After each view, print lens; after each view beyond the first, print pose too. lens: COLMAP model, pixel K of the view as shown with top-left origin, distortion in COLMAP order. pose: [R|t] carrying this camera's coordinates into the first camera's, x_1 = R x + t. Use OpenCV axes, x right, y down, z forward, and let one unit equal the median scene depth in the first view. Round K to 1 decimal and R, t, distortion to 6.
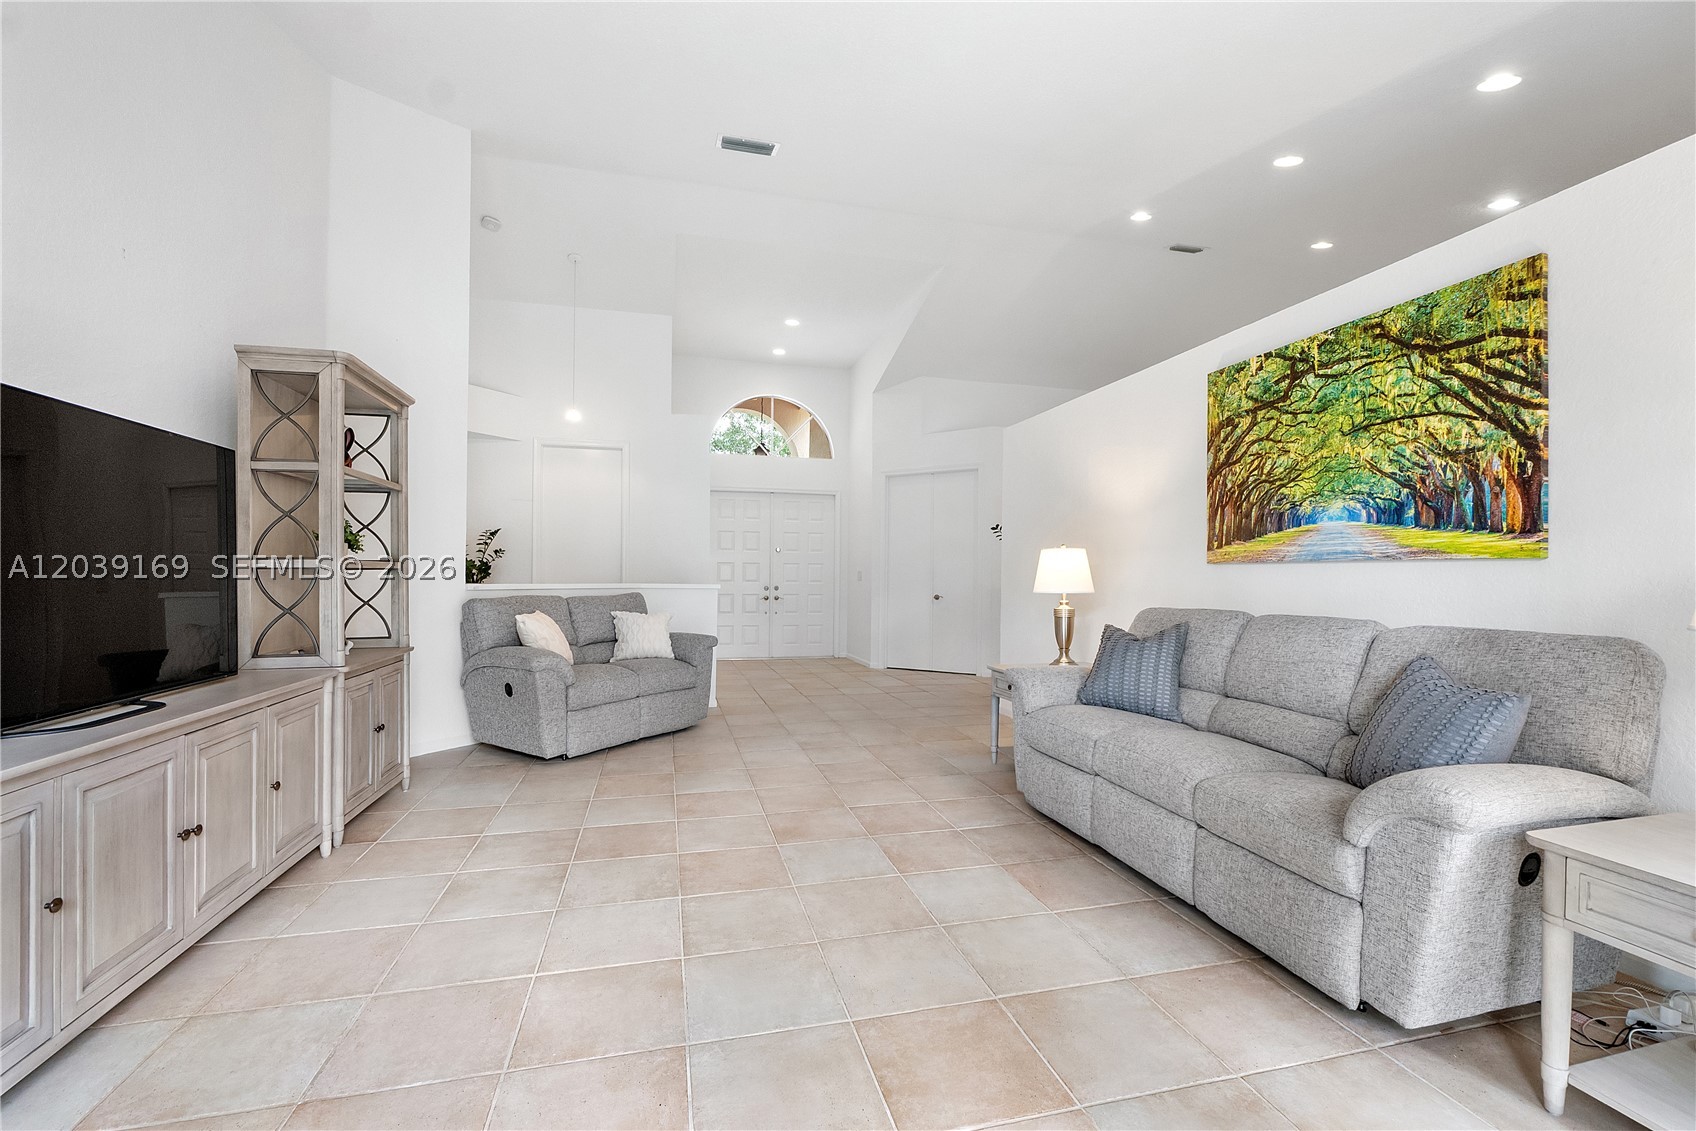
lens RADIAL K [[721.0, 0, 847.6], [0, 721.0, 572.6], [0, 0, 1]] dist [-0.006898, 0.000373]
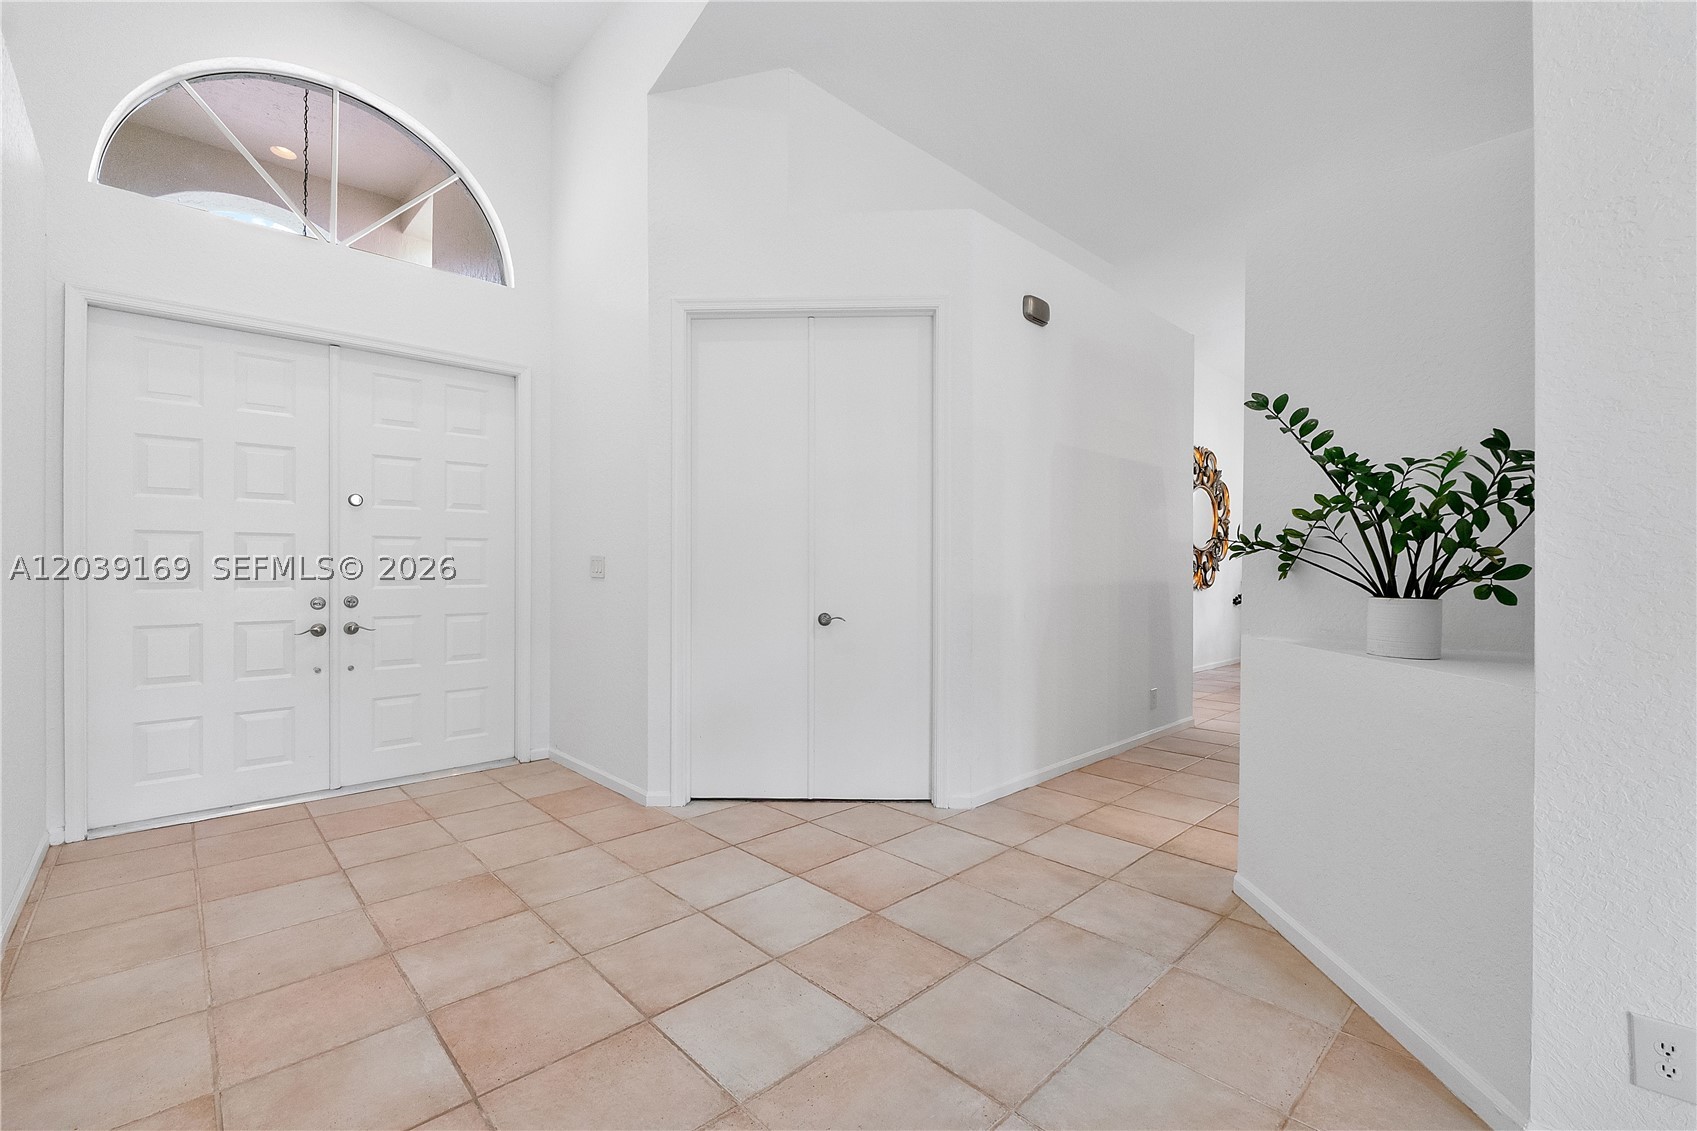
lens RADIAL K [[721.4, 0, 853.9], [0, 721.4, 571.5], [0, 0, 1]] dist [-0.006898, 0.000373]
pose [[0.869404, -0.008956, 0.494020, -0.058752], [0.003030, 0.999914, 0.012794, 0.001618], [-0.494092, -0.009626, 0.869356, 0.572915]]
